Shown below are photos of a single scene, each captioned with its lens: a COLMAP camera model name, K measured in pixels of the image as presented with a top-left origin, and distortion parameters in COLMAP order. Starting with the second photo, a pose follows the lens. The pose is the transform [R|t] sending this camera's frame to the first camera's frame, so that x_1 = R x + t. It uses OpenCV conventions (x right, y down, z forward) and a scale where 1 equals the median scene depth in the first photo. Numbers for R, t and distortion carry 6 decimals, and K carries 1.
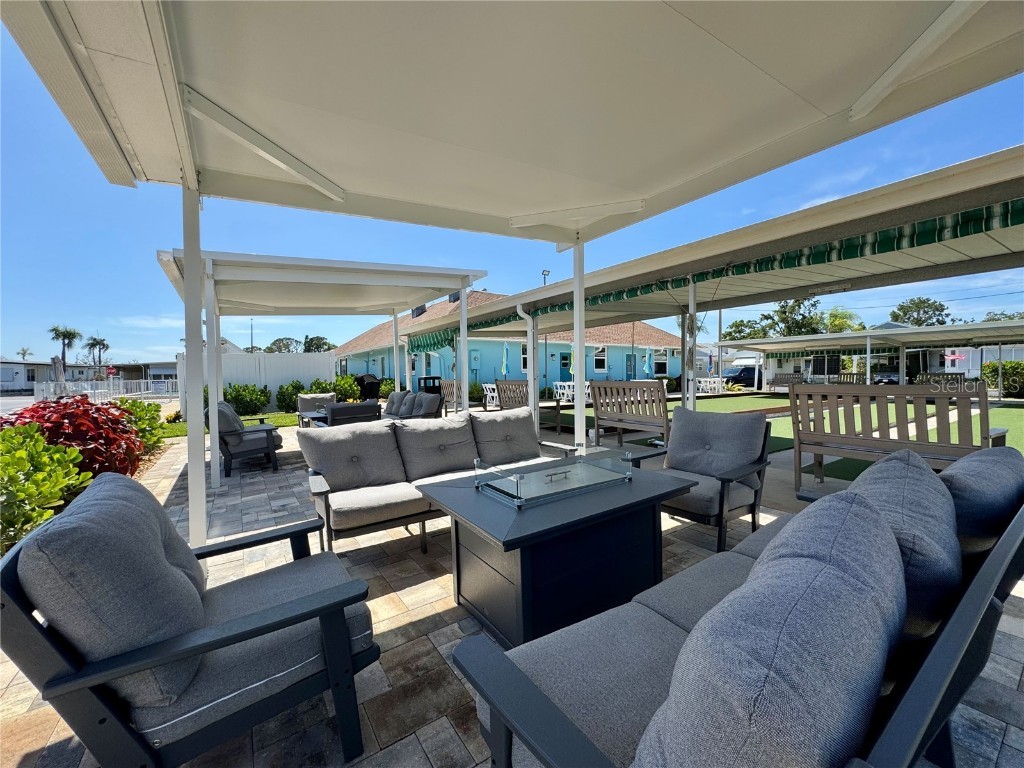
lens RADIAL K [[411.7, 0, 512.0], [0, 411.7, 384.0], [0, 0, 1]] dist [-0.001745, -0.000041]
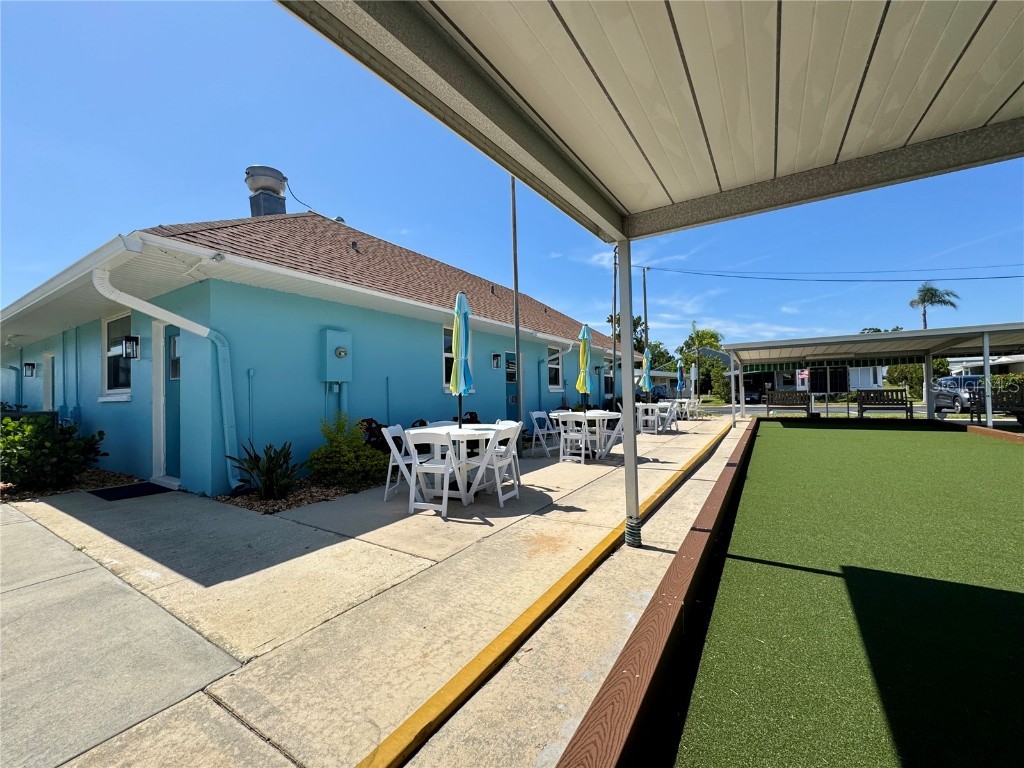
lens RADIAL K [[411.7, 0, 512.0], [0, 411.7, 384.0], [0, 0, 1]] dist [-0.001745, -0.000041]
pose [[0.917238, 0.000585, 0.398338, -0.078584], [0.021794, 0.998427, -0.051650, -0.010963], [-0.397742, 0.056057, 0.915783, 0.526892]]
